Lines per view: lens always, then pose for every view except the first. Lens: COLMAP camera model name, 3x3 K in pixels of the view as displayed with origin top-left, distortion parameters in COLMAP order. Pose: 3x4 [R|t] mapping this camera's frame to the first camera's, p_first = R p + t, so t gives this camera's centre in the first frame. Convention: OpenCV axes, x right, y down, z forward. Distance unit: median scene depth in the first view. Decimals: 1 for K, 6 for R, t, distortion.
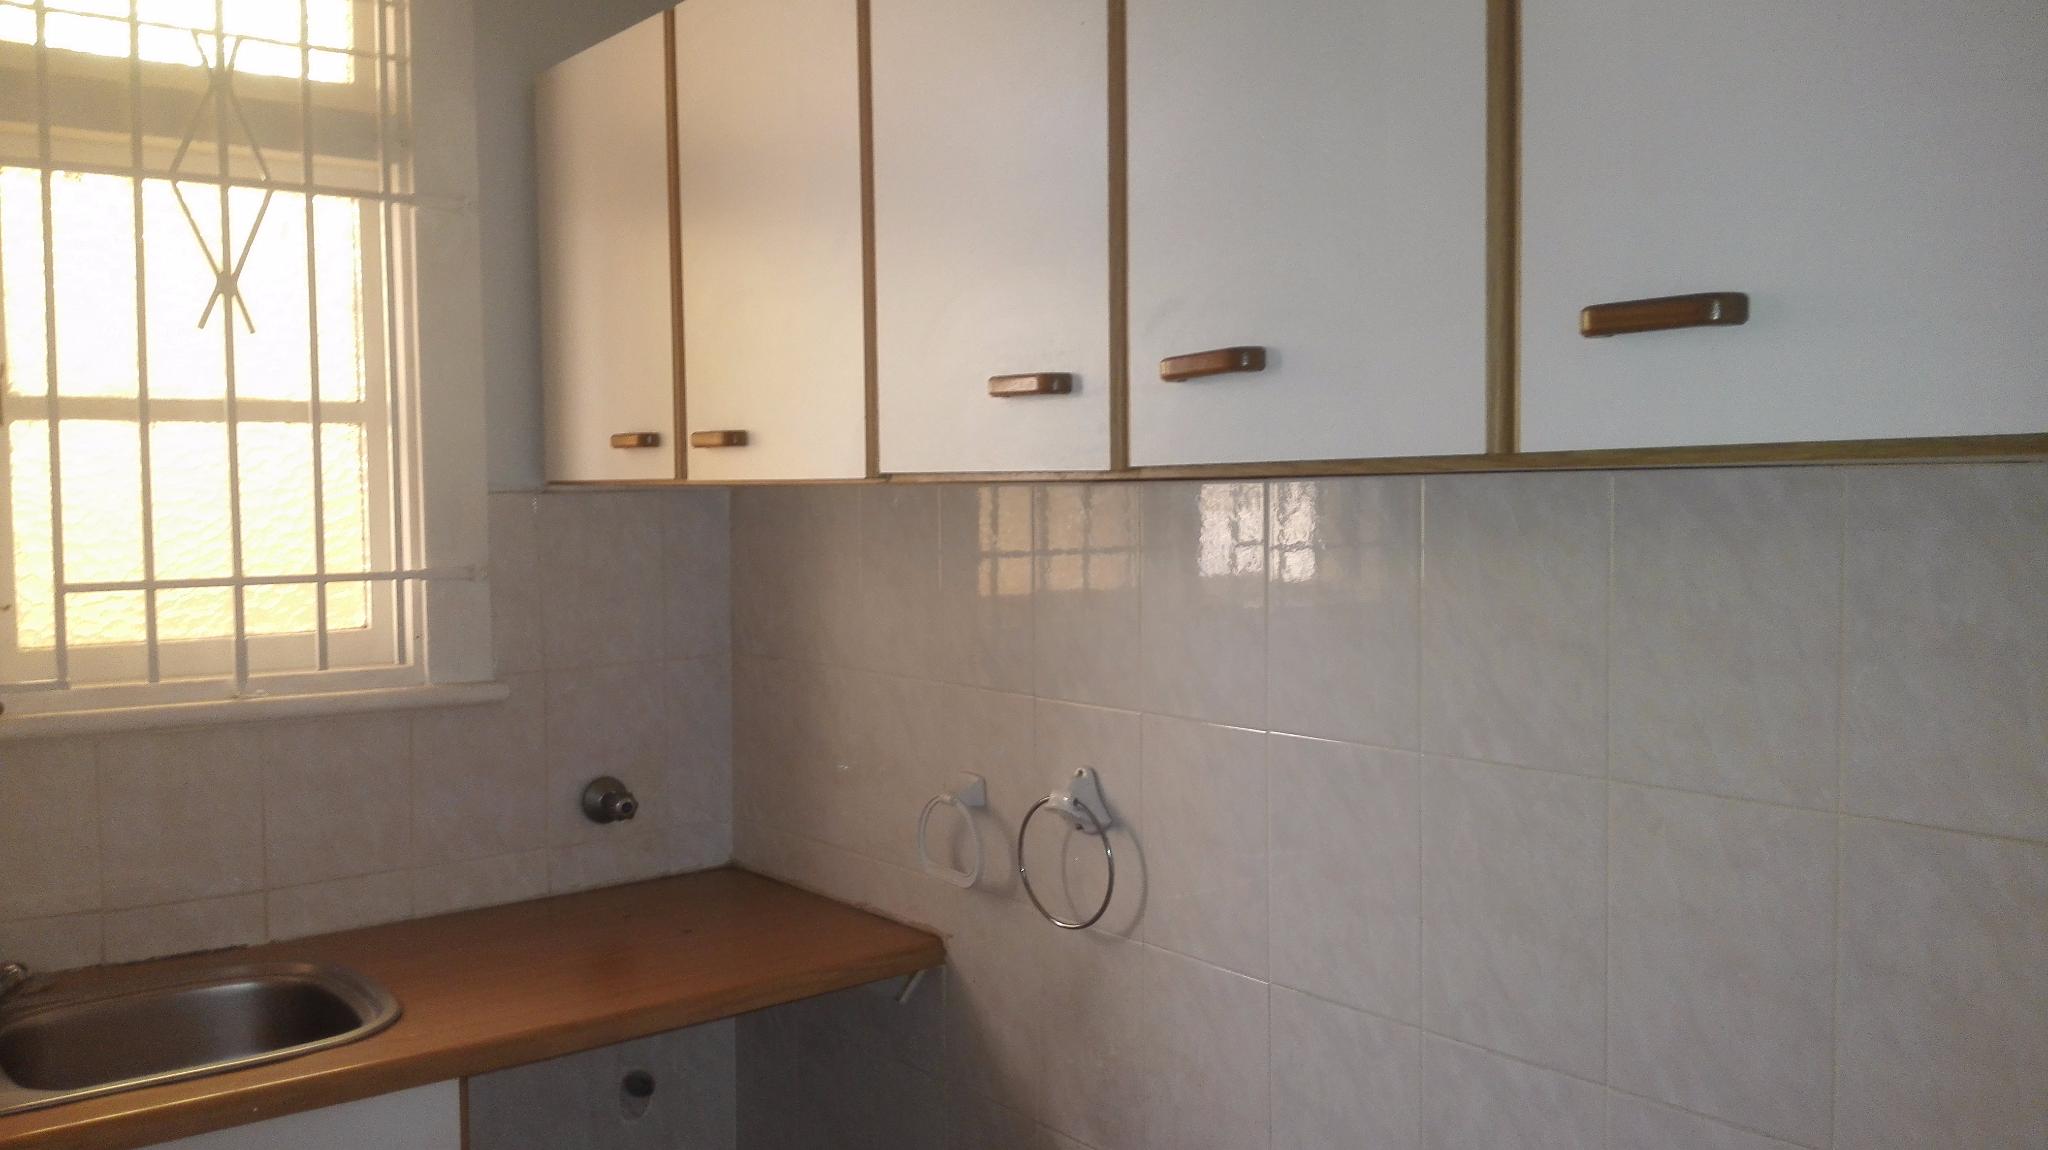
lens RADIAL K [[1671.5, 0, 1029.6], [0, 1671.5, 562.4], [0, 0, 1]] dist [-0.010952, -0.015382]
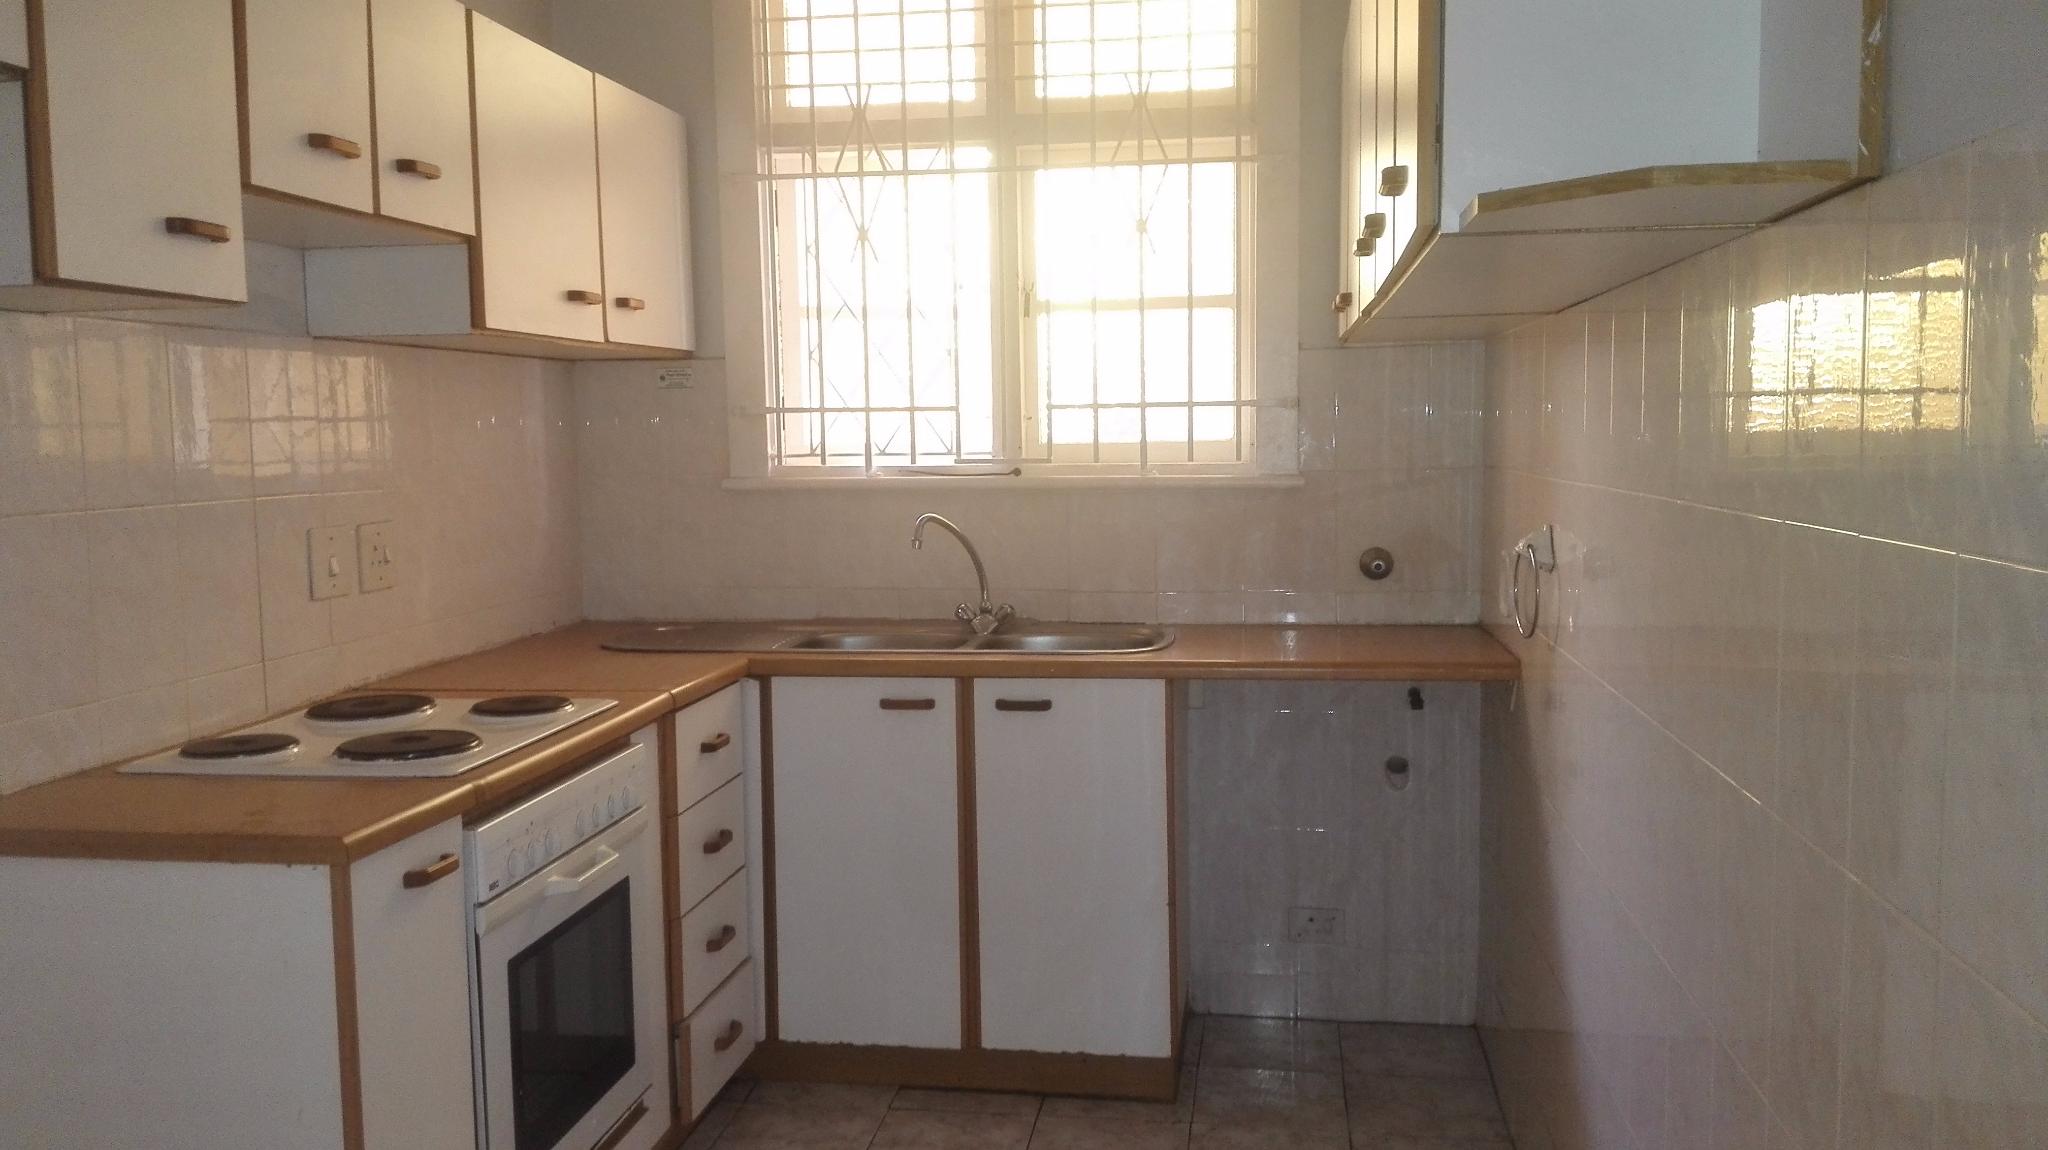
lens RADIAL K [[1671.5, 0, 1027.6], [0, 1671.5, 580.9], [0, 0, 1]] dist [-0.010952, -0.015382]
pose [[0.702112, 0.063981, -0.709187, 0.617207], [-0.020988, 0.997382, 0.069202, 0.070890], [0.711758, -0.033703, 0.701616, -0.251634]]
